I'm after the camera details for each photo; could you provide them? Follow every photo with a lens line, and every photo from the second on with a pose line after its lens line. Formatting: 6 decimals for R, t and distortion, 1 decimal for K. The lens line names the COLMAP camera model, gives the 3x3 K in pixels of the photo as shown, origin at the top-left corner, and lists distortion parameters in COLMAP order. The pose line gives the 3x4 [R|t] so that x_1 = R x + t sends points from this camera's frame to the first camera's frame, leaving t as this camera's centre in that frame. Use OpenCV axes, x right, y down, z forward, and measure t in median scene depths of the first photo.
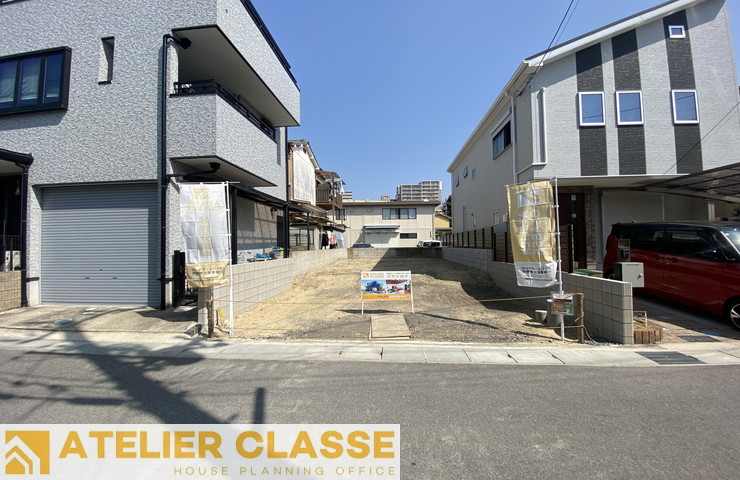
lens RADIAL K [[299.5, 0, 368.9], [0, 299.5, 237.7], [0, 0, 1]] dist [0.027069, -0.024501]
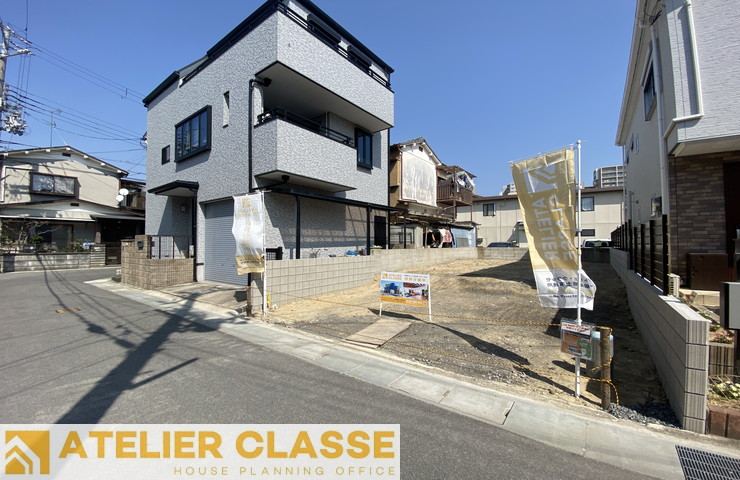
lens RADIAL K [[299.5, 0, 368.9], [0, 299.5, 237.7], [0, 0, 1]] dist [0.027069, -0.024501]
pose [[0.845754, 0.000584, -0.533573, 0.347158], [0.003195, 0.999976, 0.006159, -0.001763], [0.533564, -0.006914, 0.845731, 0.126696]]
